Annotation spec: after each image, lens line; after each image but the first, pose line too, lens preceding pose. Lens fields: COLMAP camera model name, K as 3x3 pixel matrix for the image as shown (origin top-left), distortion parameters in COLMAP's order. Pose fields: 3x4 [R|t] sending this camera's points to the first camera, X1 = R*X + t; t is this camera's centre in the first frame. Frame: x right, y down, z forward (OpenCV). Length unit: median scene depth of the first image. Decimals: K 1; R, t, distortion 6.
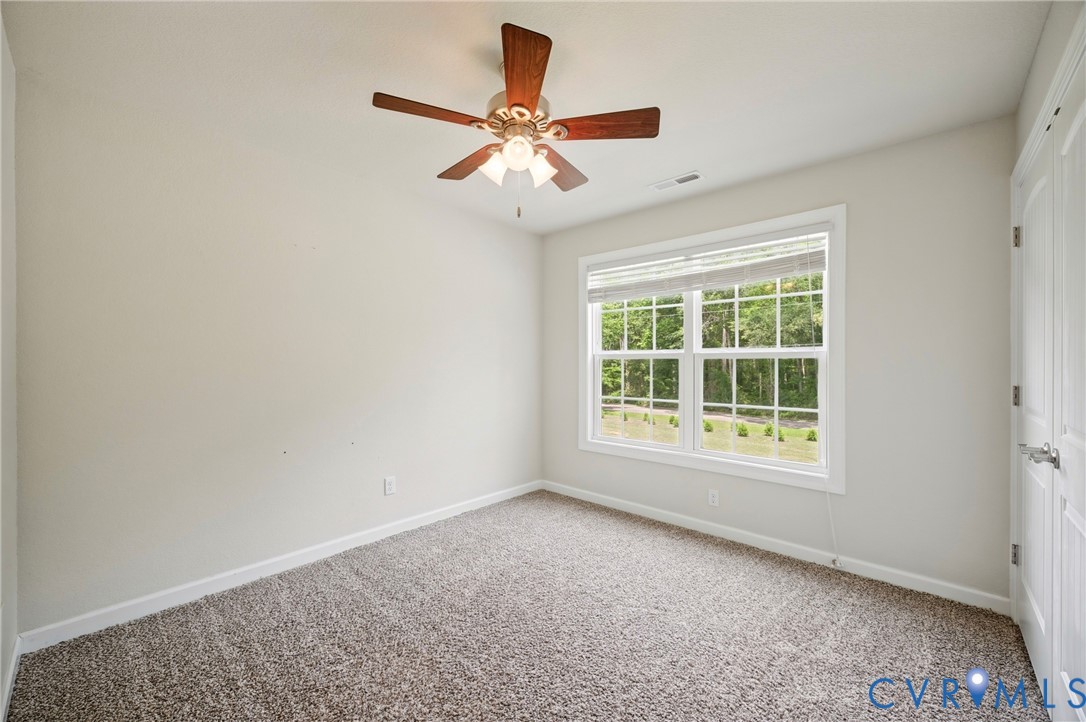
lens RADIAL K [[429.6, 0, 541.8], [0, 429.6, 361.3], [0, 0, 1]] dist [-0.000938, -0.000369]
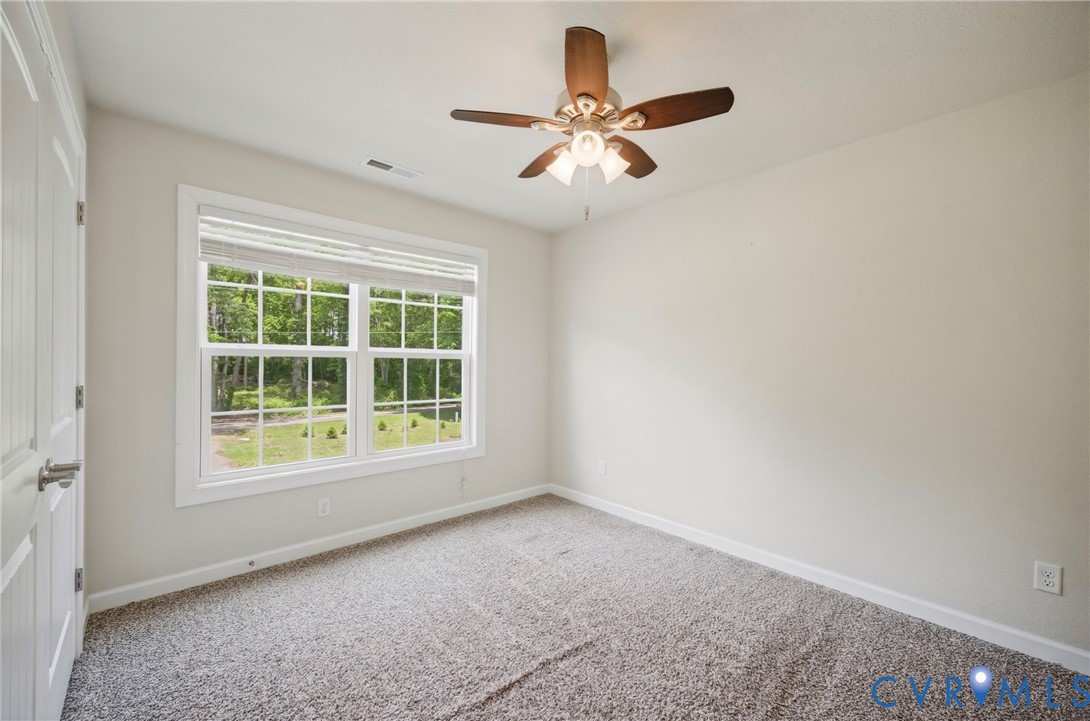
lens RADIAL K [[445.7, 0, 545.0], [0, 445.7, 360.5], [0, 0, 1]] dist [0.001815, 0.000158]
pose [[0.091116, 0.000567, 0.995840, -0.581037], [-0.008620, 0.999963, 0.000220, -0.002165], [-0.995803, -0.008604, 0.091118, 0.528829]]
